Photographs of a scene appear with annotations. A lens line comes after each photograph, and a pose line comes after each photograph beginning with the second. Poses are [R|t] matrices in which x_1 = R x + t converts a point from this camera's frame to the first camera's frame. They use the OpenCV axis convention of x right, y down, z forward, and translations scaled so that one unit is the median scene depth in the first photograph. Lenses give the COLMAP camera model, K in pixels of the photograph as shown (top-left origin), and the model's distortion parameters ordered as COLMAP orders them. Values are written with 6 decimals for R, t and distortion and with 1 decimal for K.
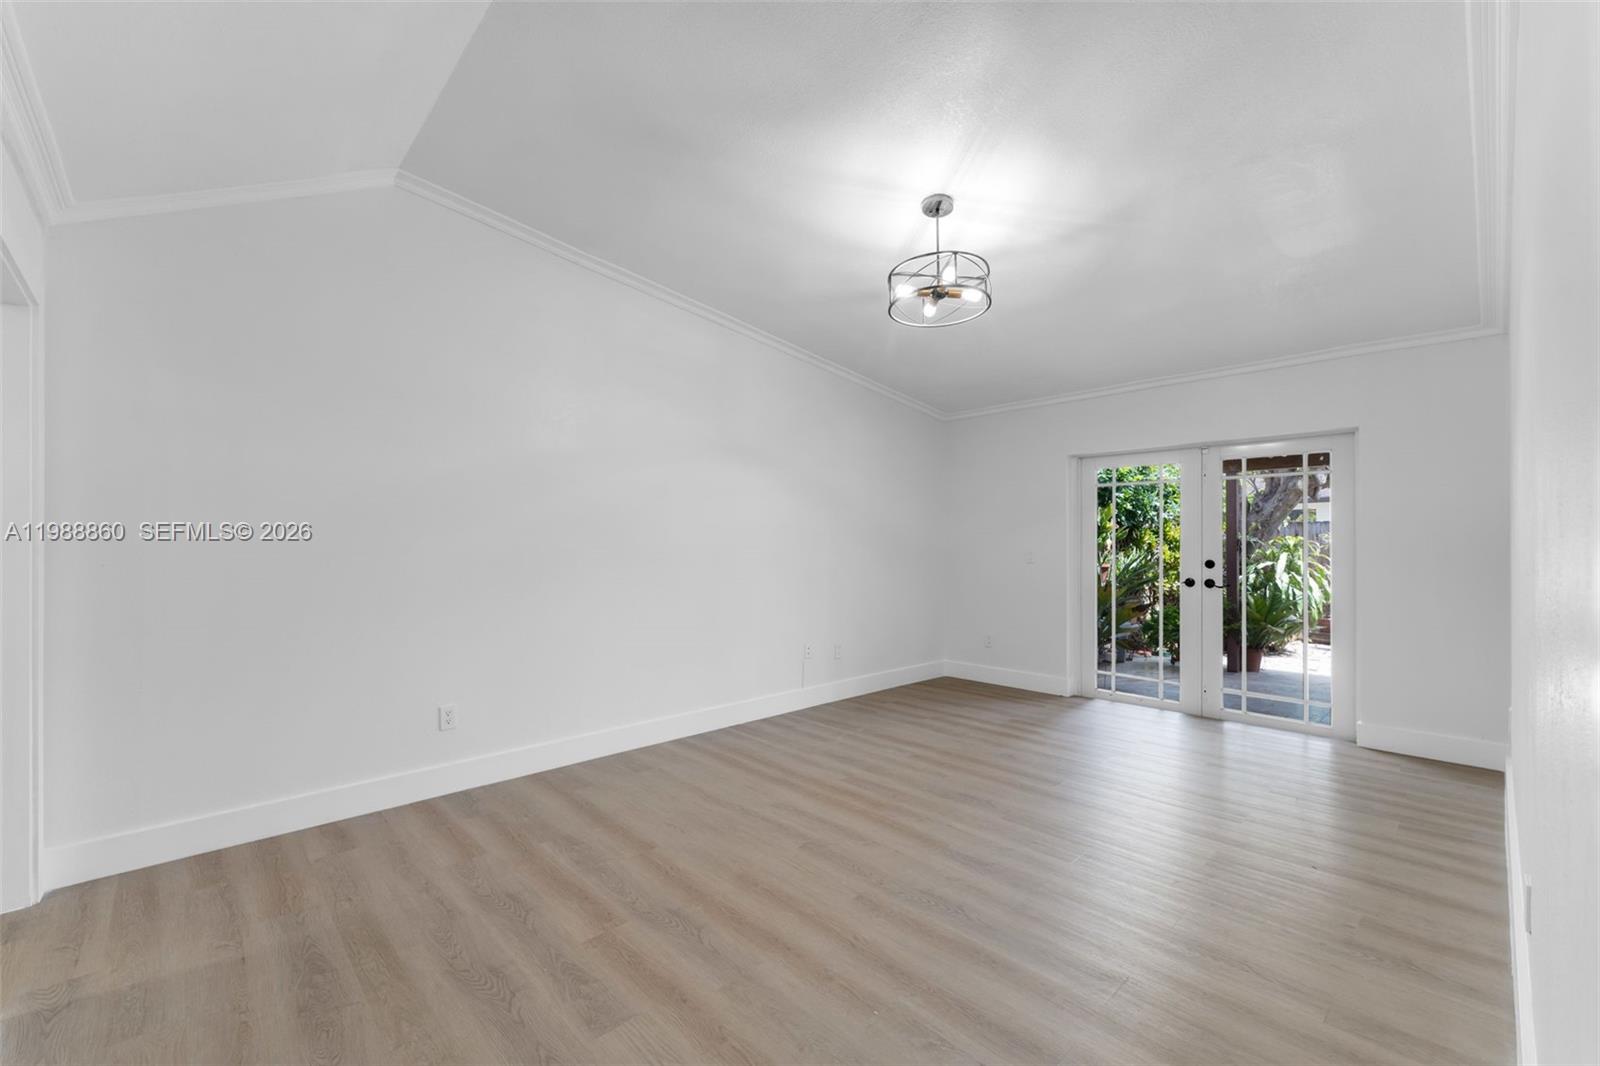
lens RADIAL K [[663.1, 0, 796.9], [0, 663.1, 545.7], [0, 0, 1]] dist [-0.002856, 0.000048]
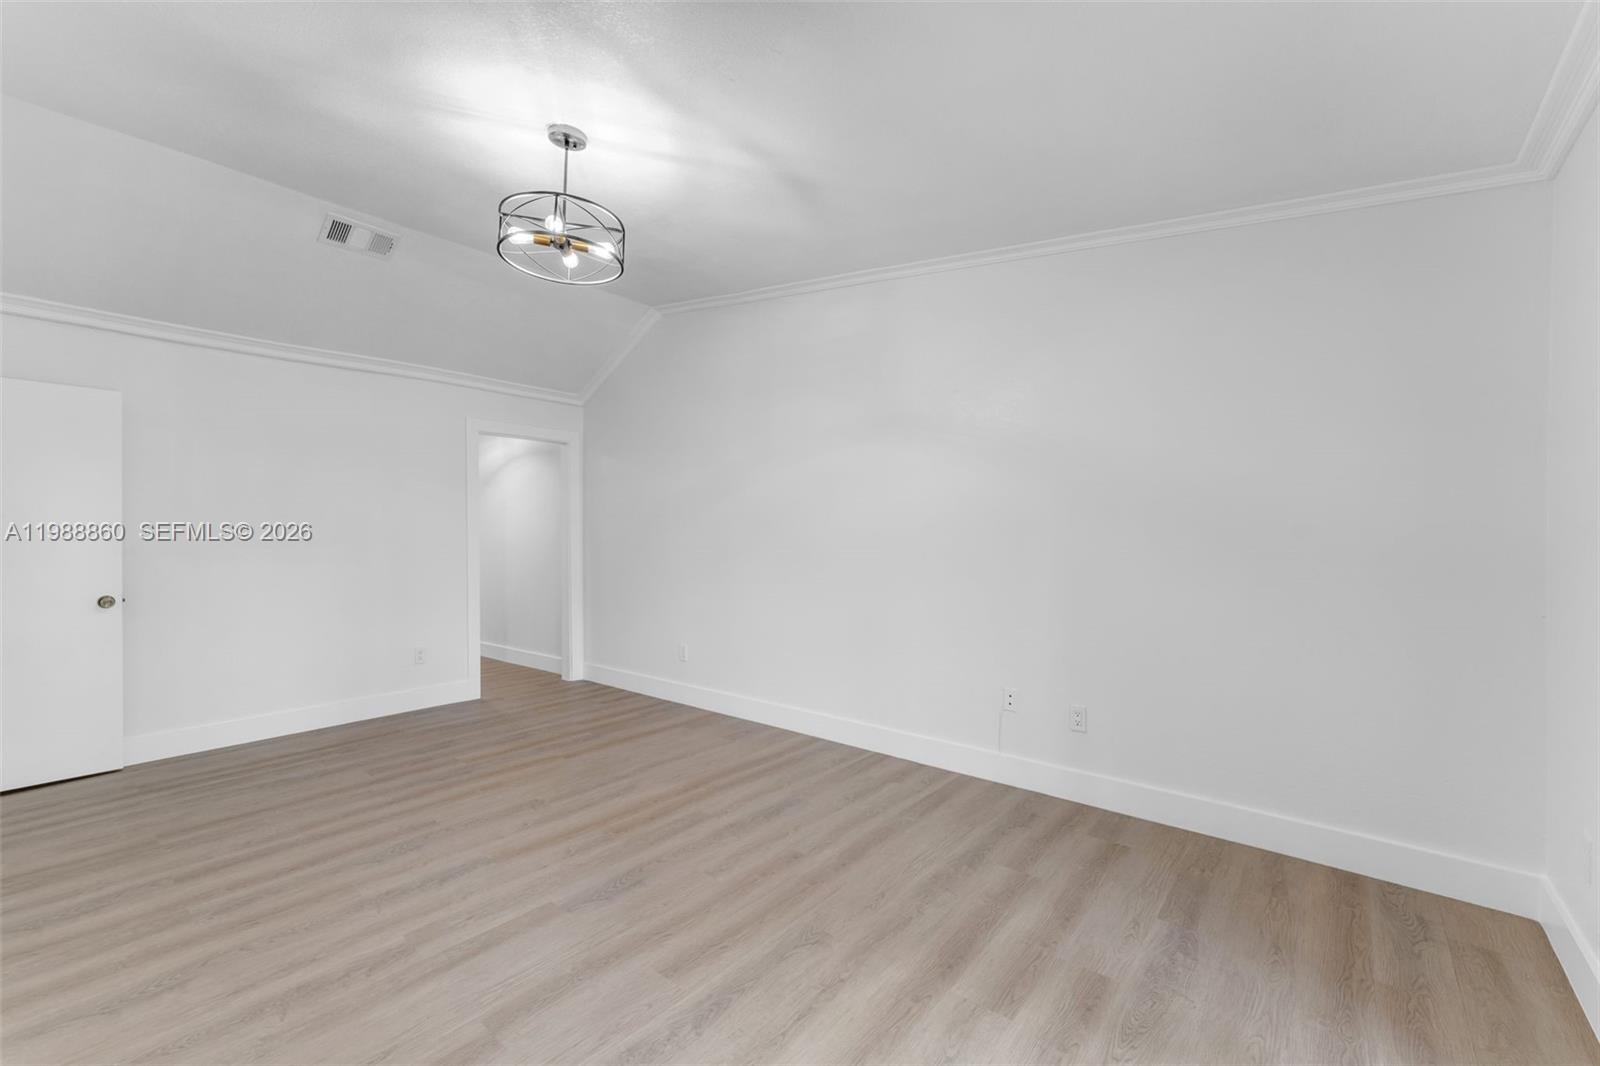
lens RADIAL K [[663.1, 0, 784.1], [0, 663.1, 523.1], [0, 0, 1]] dist [-0.002856, 0.000048]
pose [[0.099495, -0.019510, -0.994847, 0.890996], [-0.001477, 0.999804, -0.019755, -0.002443], [0.995037, 0.003435, 0.099447, 0.970895]]
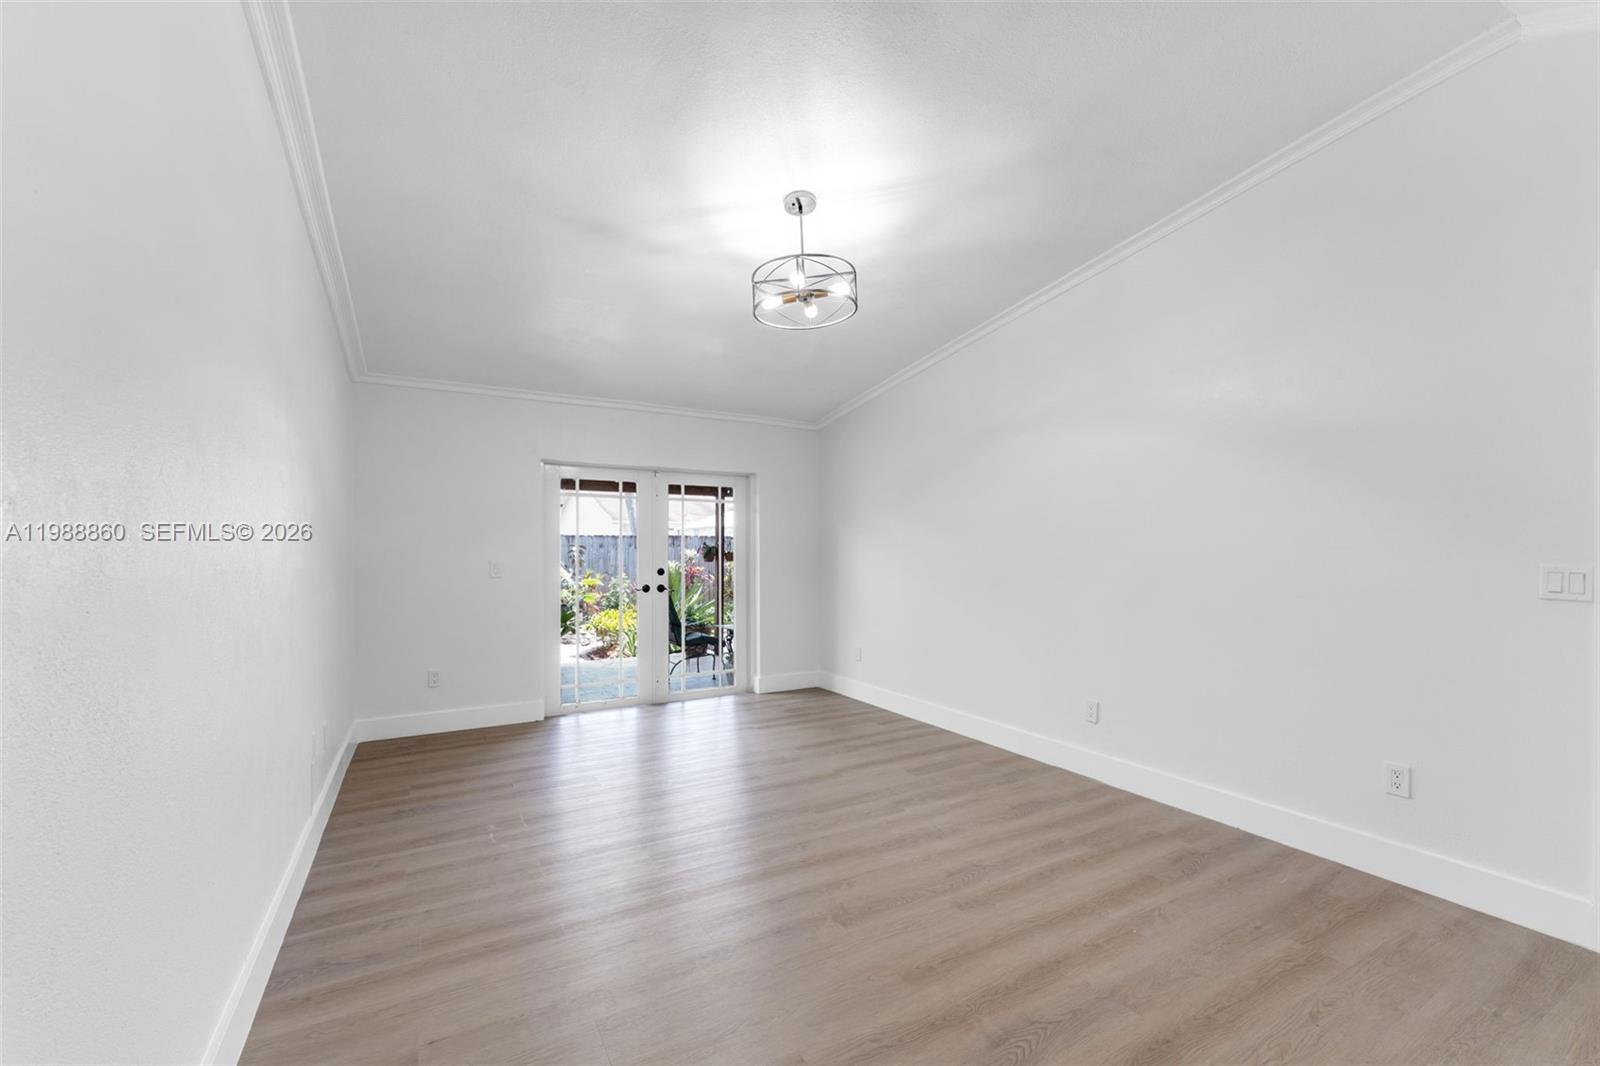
lens RADIAL K [[663.1, 0, 801.5], [0, 663.1, 546.7], [0, 0, 1]] dist [-0.002856, 0.000048]
pose [[0.227029, 0.009280, 0.973844, -0.597838], [0.005311, 0.999928, -0.010767, -0.003022], [-0.973874, 0.007616, 0.226963, 0.637508]]
